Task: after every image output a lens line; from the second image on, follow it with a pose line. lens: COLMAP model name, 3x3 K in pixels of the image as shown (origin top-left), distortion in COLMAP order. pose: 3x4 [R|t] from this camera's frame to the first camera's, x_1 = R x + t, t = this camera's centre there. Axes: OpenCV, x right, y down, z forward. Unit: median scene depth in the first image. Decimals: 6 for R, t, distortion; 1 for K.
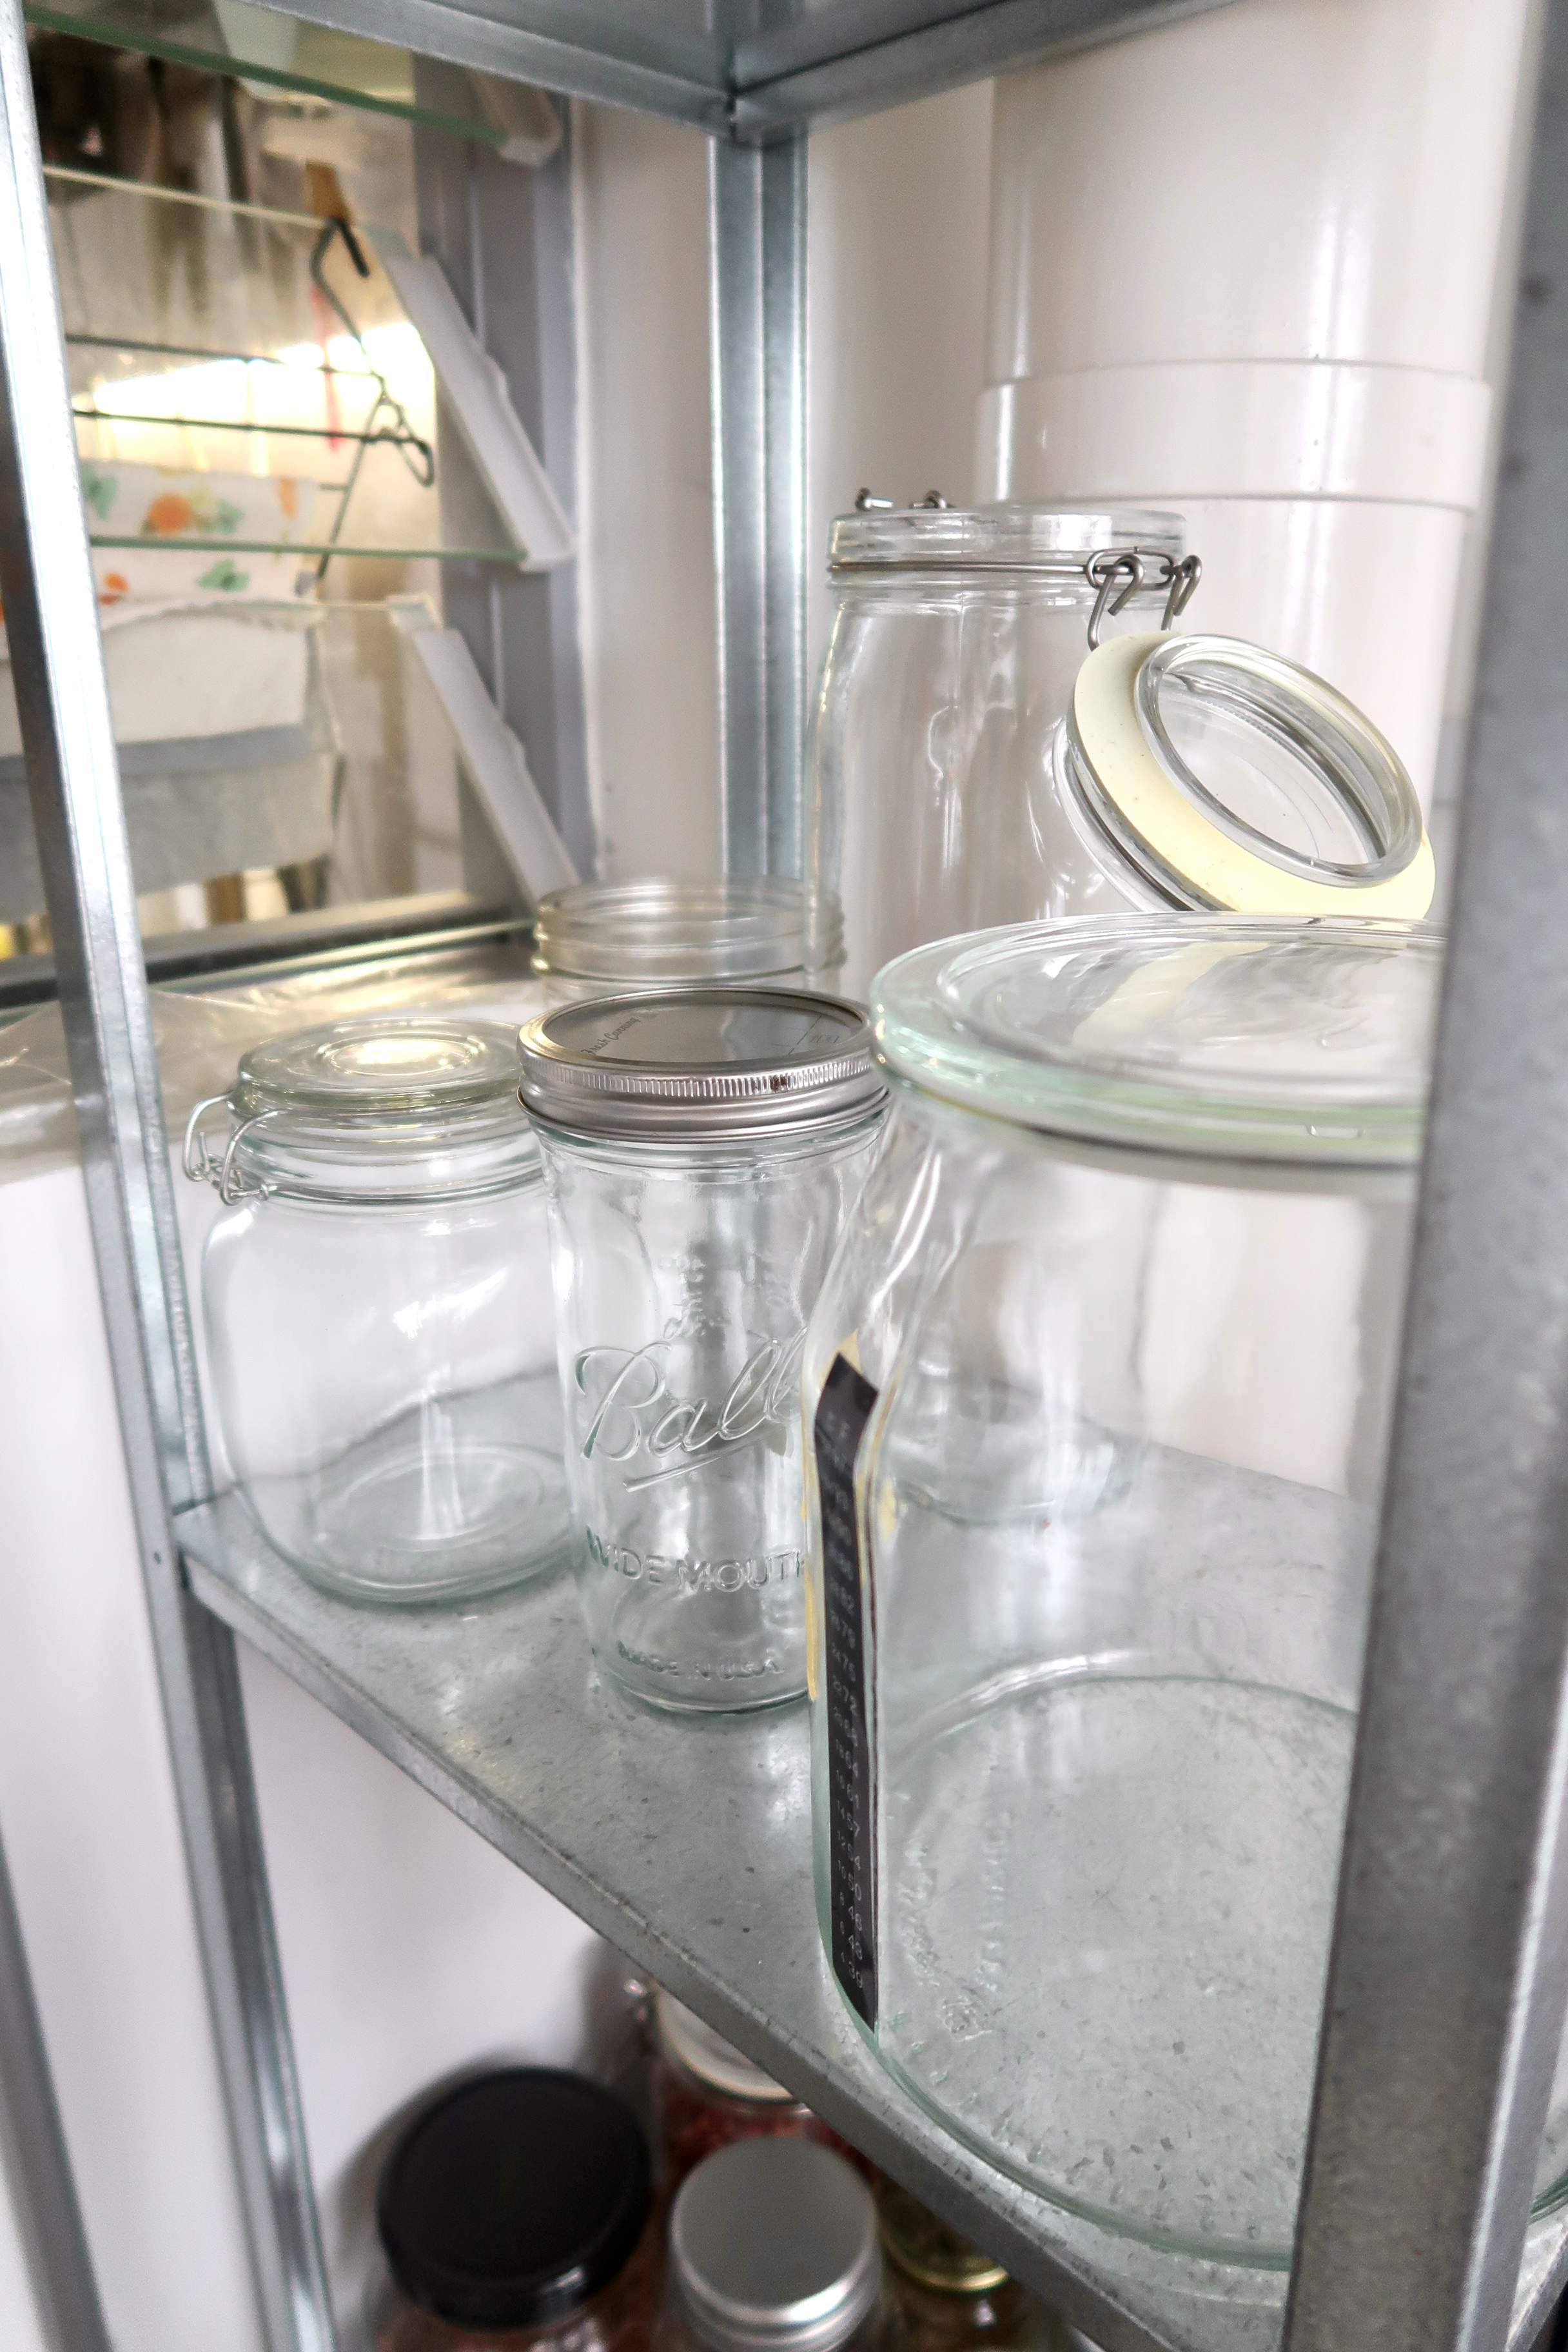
lens RADIAL K [[1596.6, 0, 778.3], [0, 1596.6, 1177.6], [0, 0, 1]] dist [-0.003775, -0.003257]
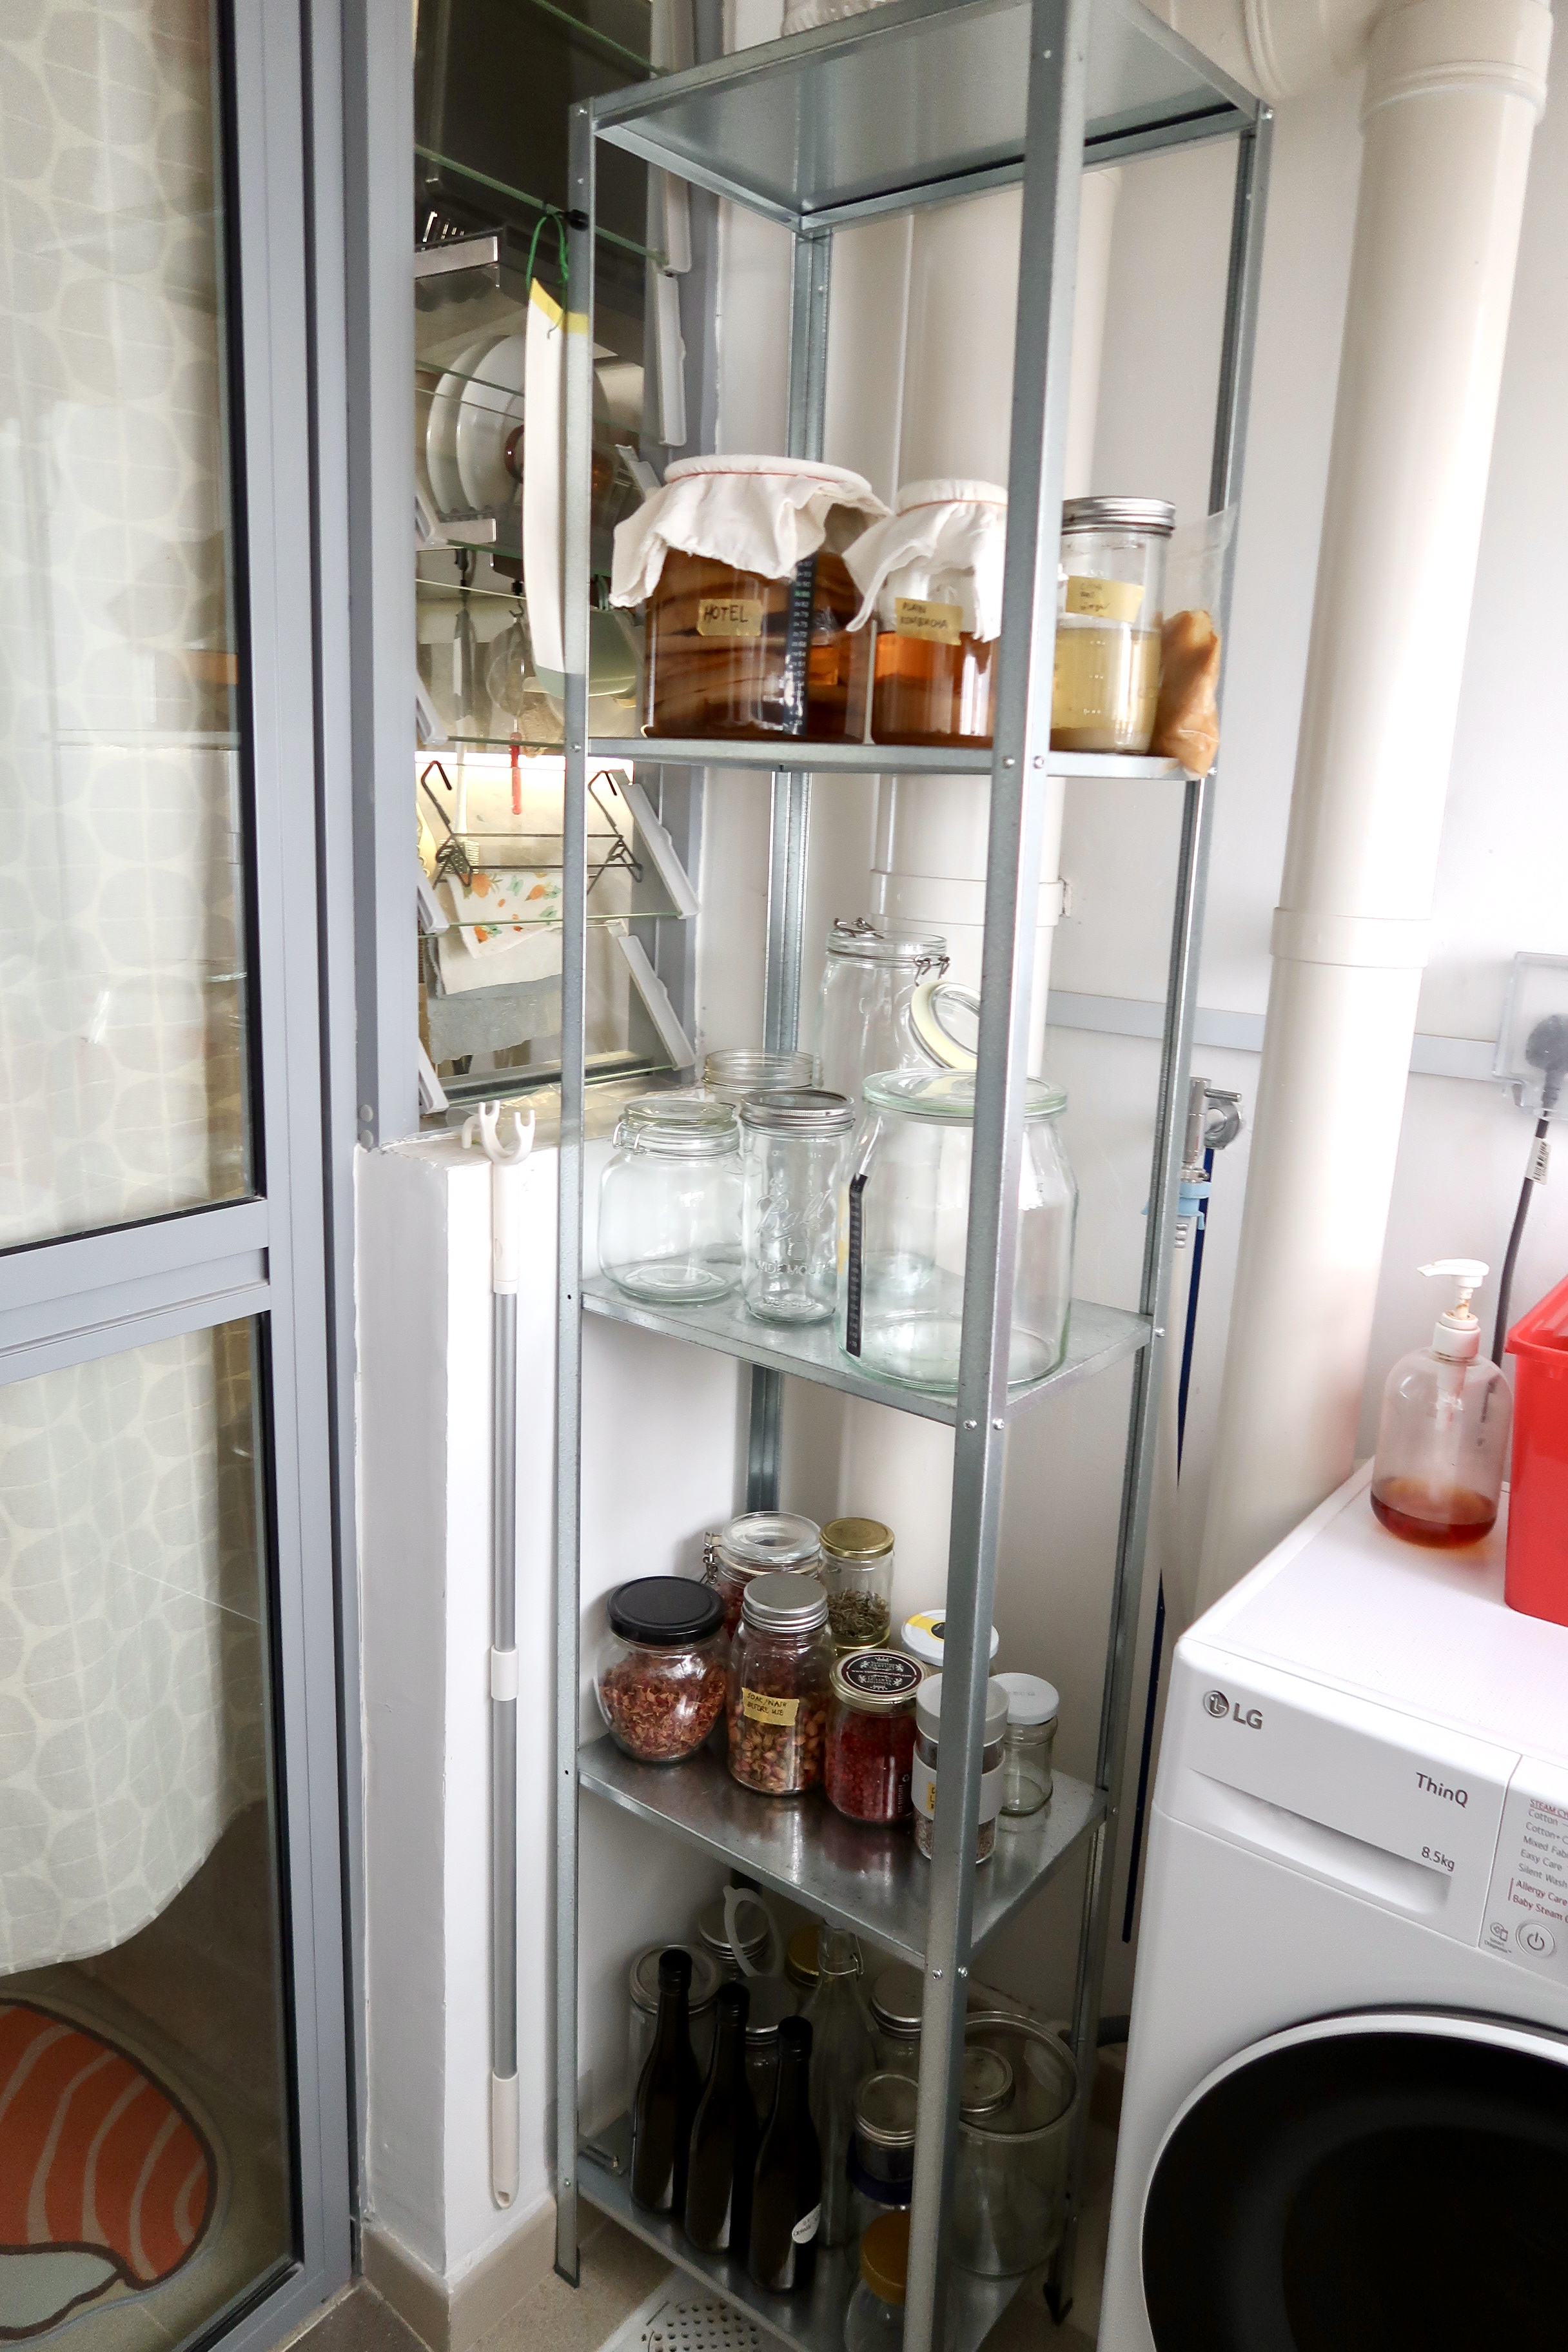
lens RADIAL K [[1596.6, 0, 777.6], [0, 1596.6, 1172.4], [0, 0, 1]] dist [-0.003775, -0.003257]
pose [[0.992415, 0.030860, 0.118996, -0.437753], [-0.017949, 0.993980, -0.108079, 0.381738], [-0.121615, 0.105124, 0.986995, -2.035789]]
